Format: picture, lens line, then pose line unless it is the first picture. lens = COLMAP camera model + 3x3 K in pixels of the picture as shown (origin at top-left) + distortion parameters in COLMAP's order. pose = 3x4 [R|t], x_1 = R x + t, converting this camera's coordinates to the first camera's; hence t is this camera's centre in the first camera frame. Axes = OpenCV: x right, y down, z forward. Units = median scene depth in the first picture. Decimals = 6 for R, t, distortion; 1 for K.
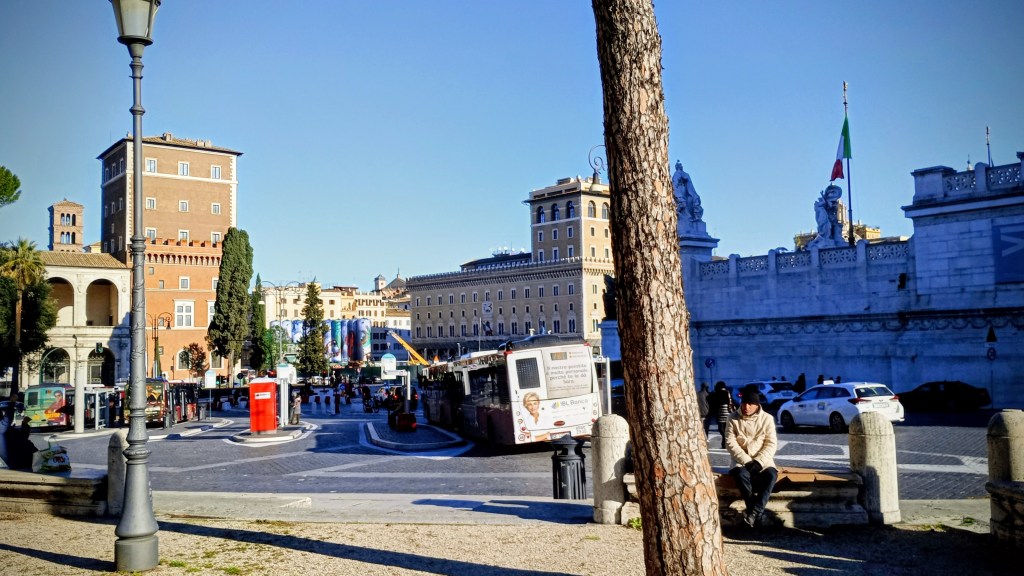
lens RADIAL K [[895.9, 0, 512.0], [0, 895.9, 288.0], [0, 0, 1]] dist [0.066058, -0.073787]
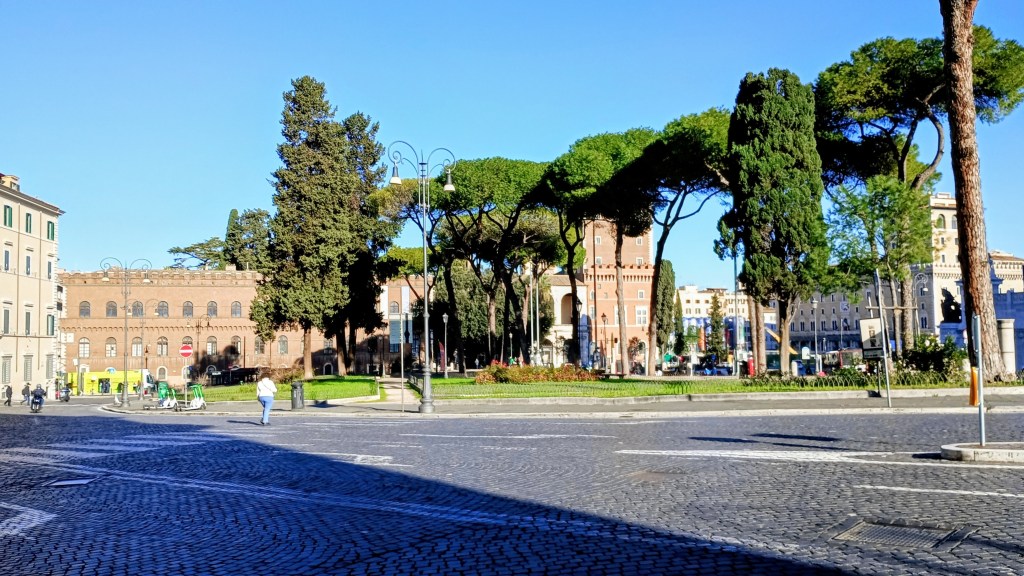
lens RADIAL K [[895.9, 0, 512.0], [0, 895.9, 288.0], [0, 0, 1]] dist [0.066058, -0.073787]
pose [[0.930493, -0.014232, -0.366034, 0.000219], [0.018709, 0.999787, 0.008686, -0.030777], [0.365833, -0.014930, 0.930561, -0.387825]]
